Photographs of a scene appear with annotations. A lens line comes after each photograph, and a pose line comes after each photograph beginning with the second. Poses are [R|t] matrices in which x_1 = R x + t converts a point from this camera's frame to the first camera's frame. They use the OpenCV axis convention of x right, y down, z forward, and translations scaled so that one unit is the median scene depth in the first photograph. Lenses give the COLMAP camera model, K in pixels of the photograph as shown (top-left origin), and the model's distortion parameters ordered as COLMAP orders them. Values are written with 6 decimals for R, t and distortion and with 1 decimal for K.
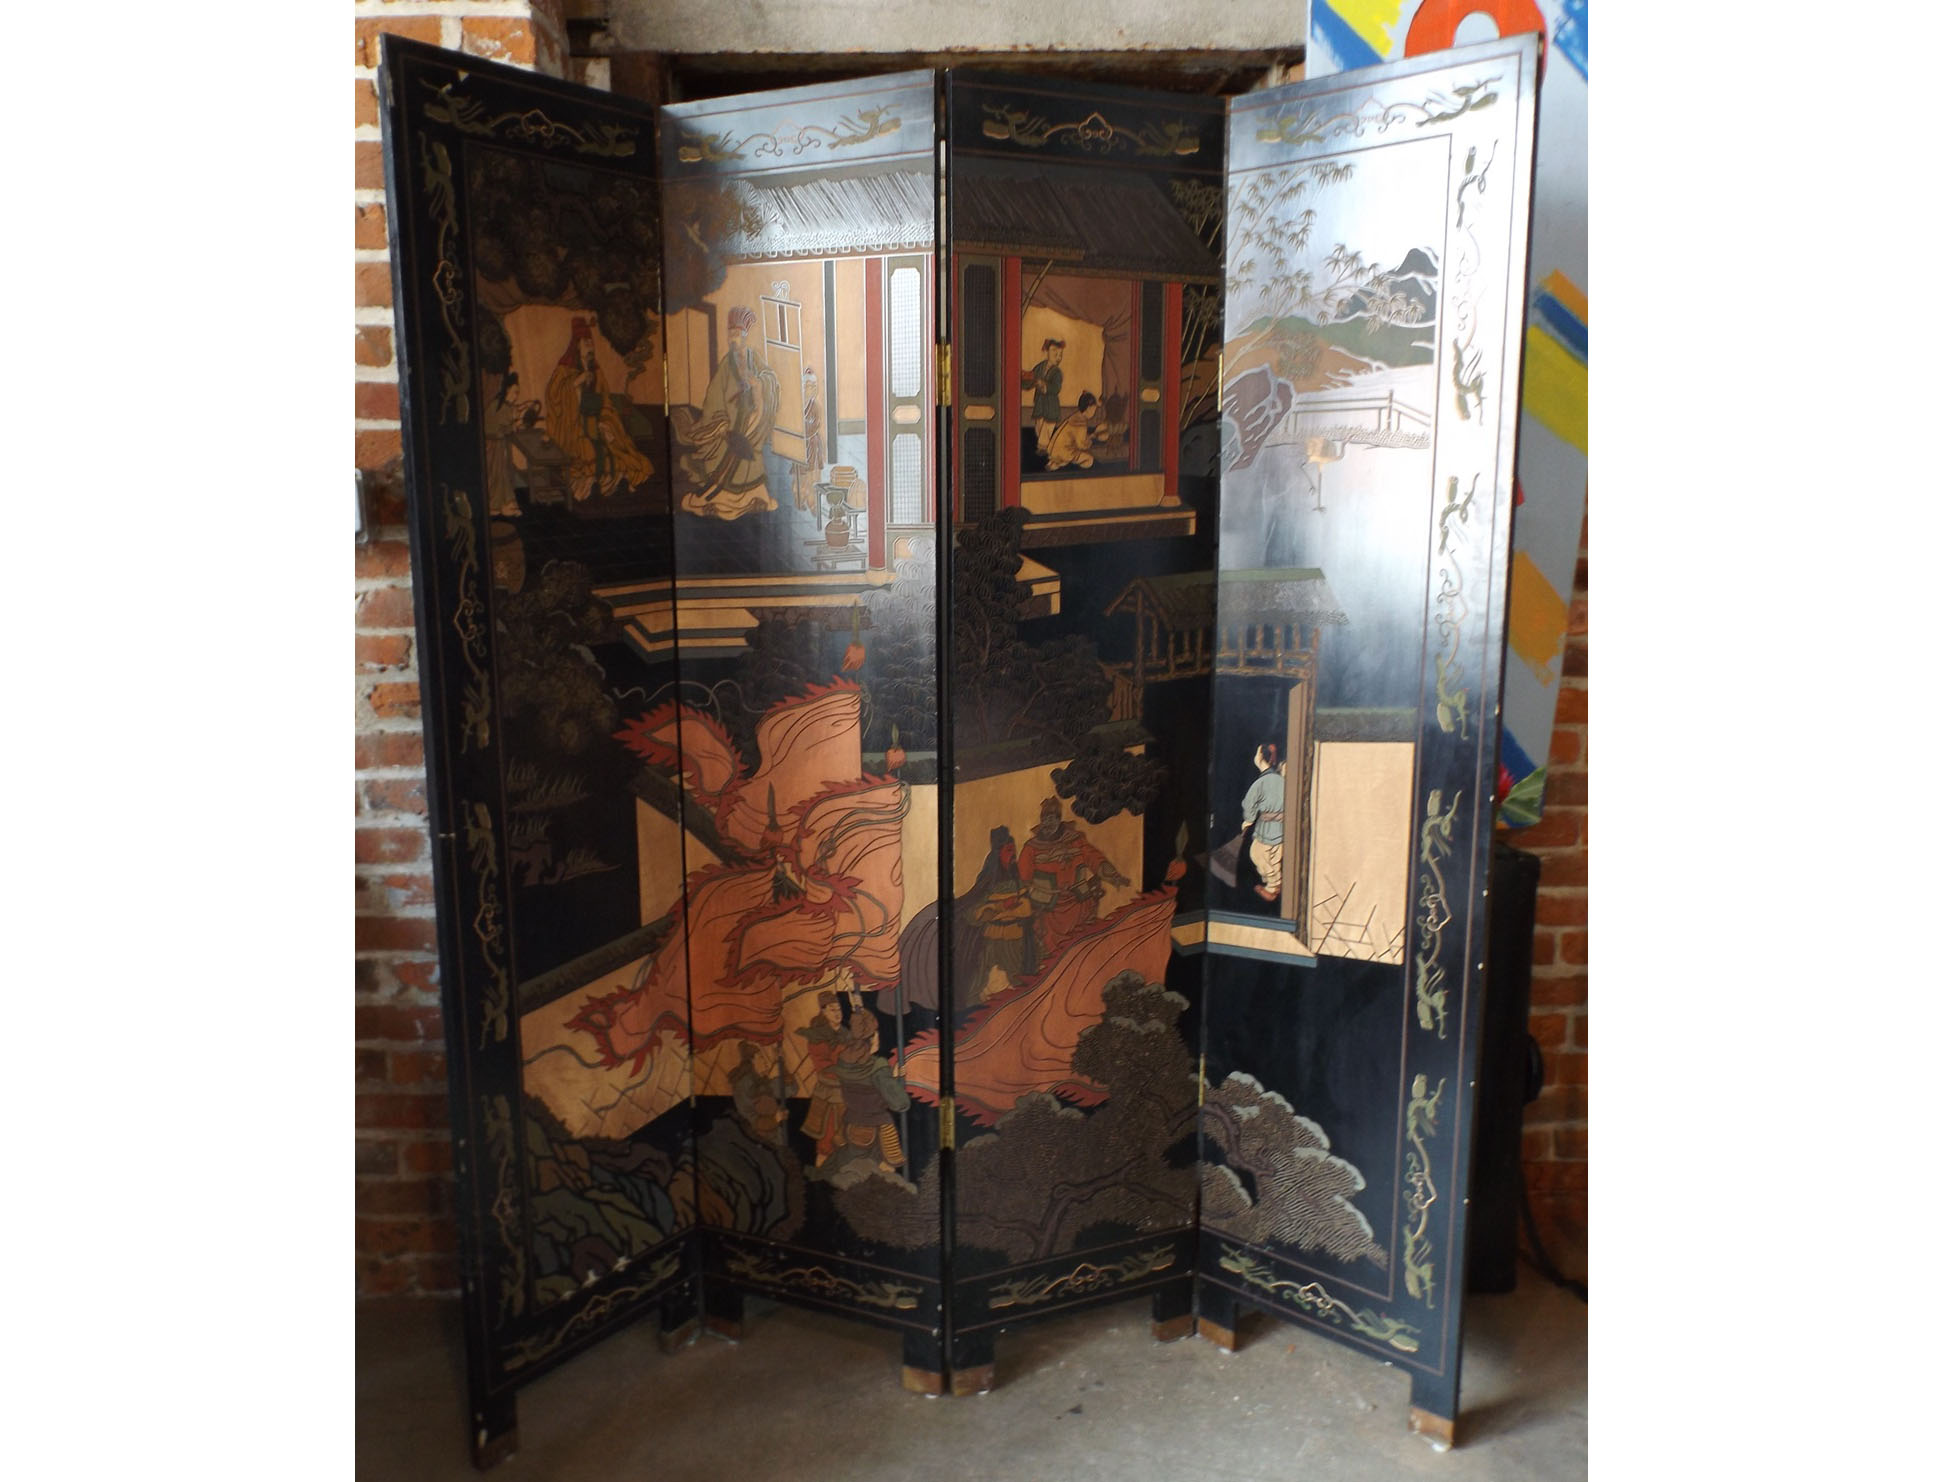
lens RADIAL K [[1439.1, 0, 923.7], [0, 1439.1, 744.2], [0, 0, 1]] dist [0.006734, -0.000741]
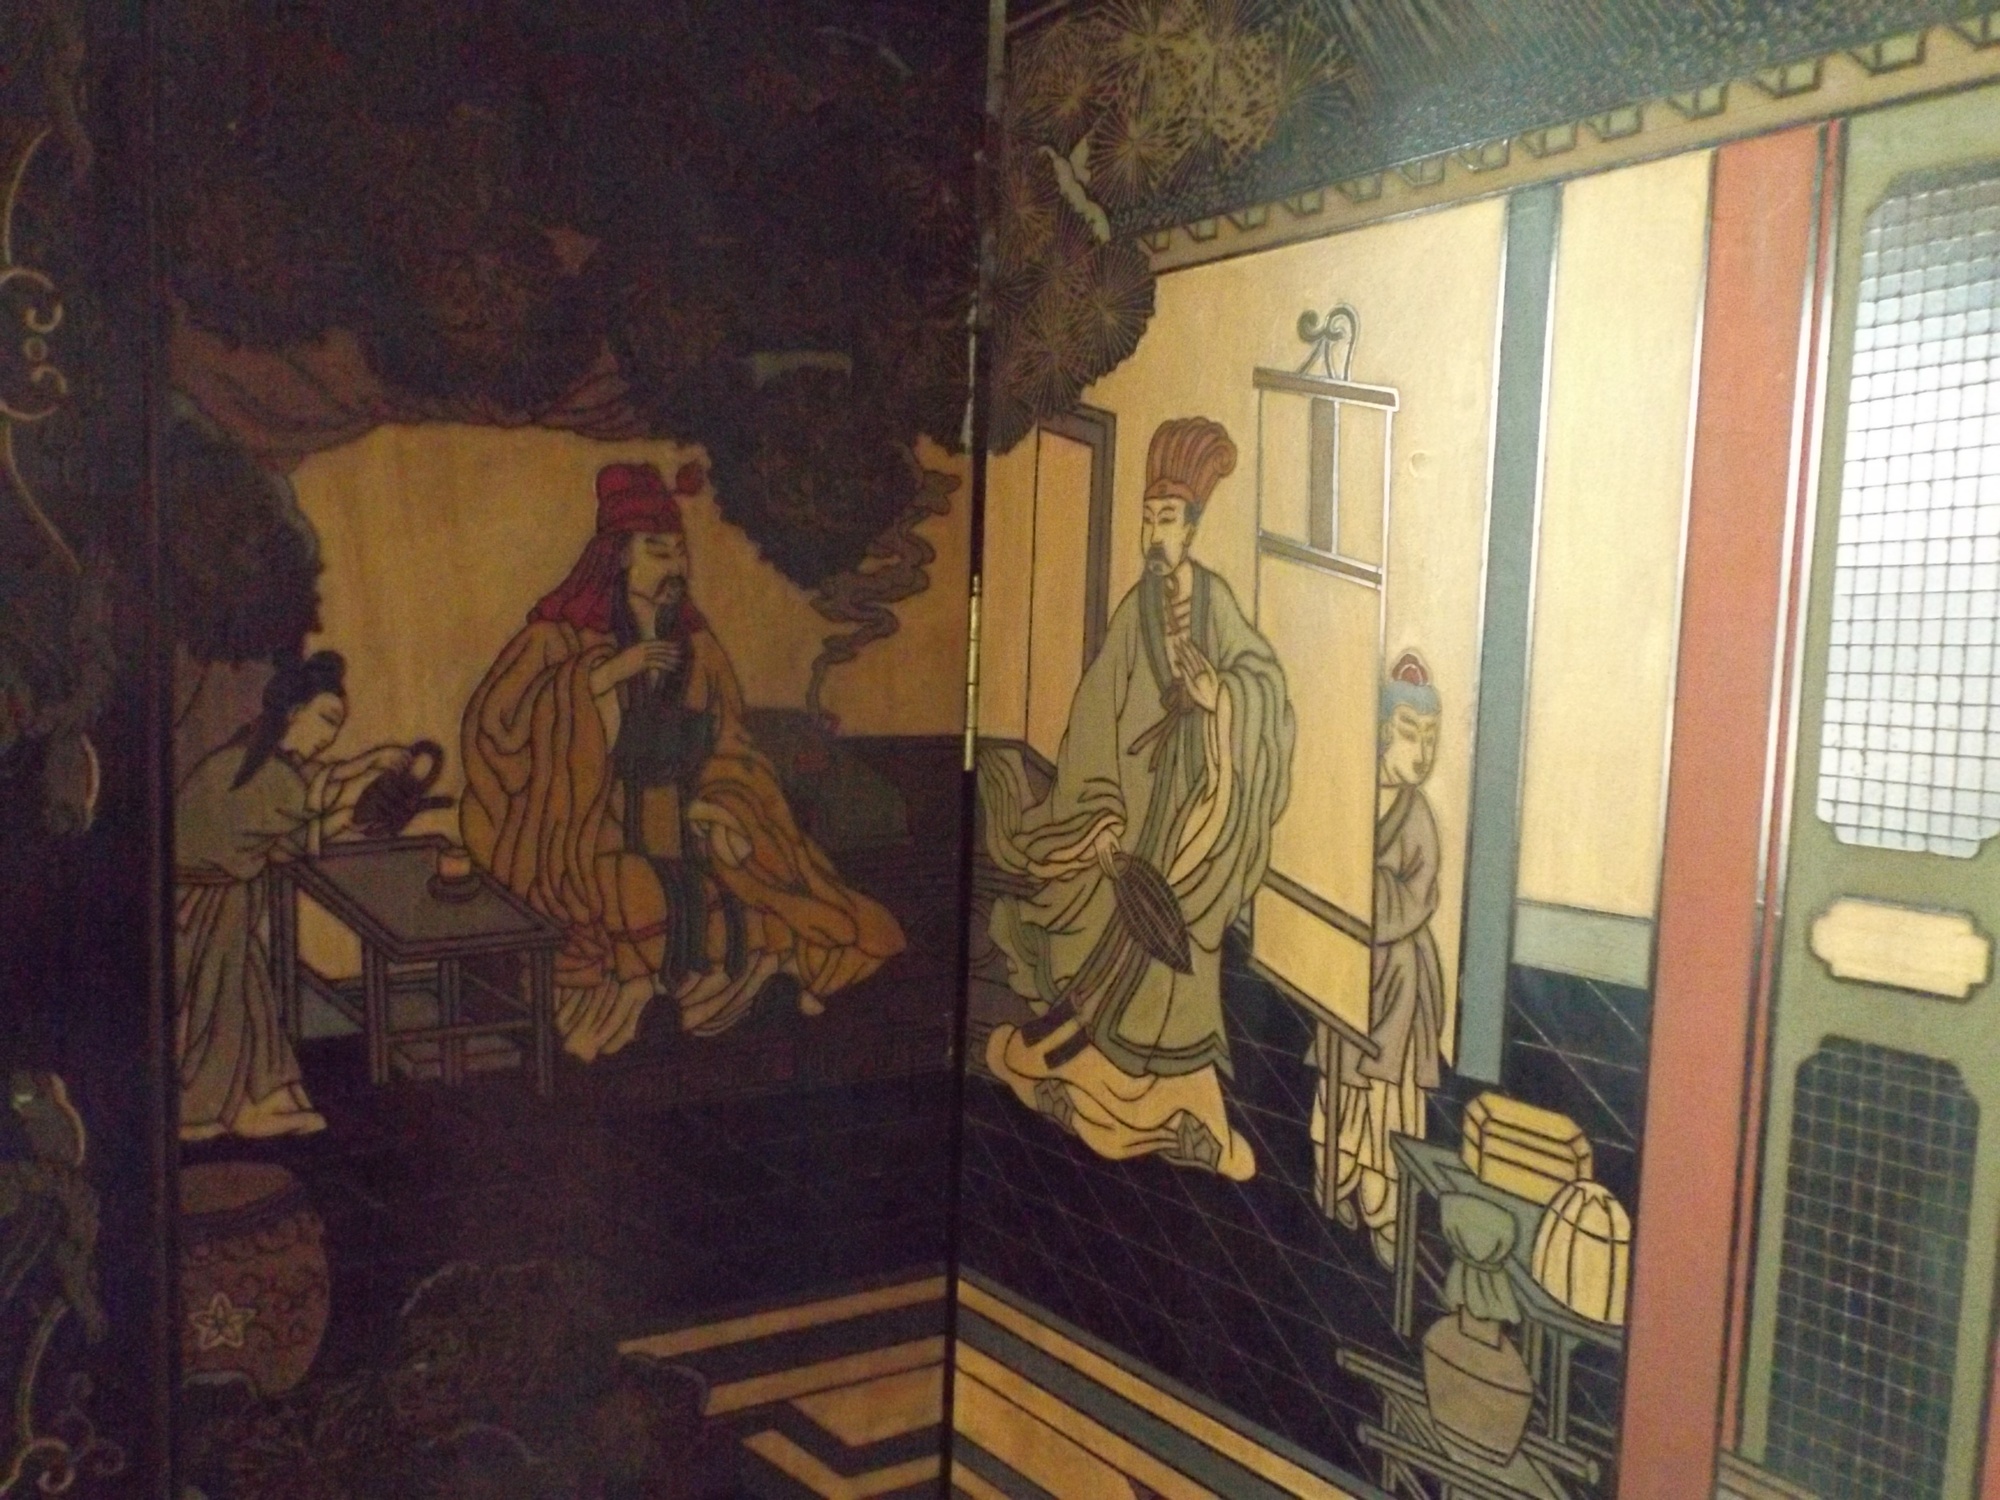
lens RADIAL K [[1436.7, 0, 1000.7], [0, 1436.7, 759.8], [0, 0, 1]] dist [0.013212, -0.016058]
pose [[0.880221, 0.075378, -0.468539, -0.026891], [-0.121216, 0.990266, -0.068410, -0.218044], [0.458822, 0.117011, 0.880790, 0.757400]]
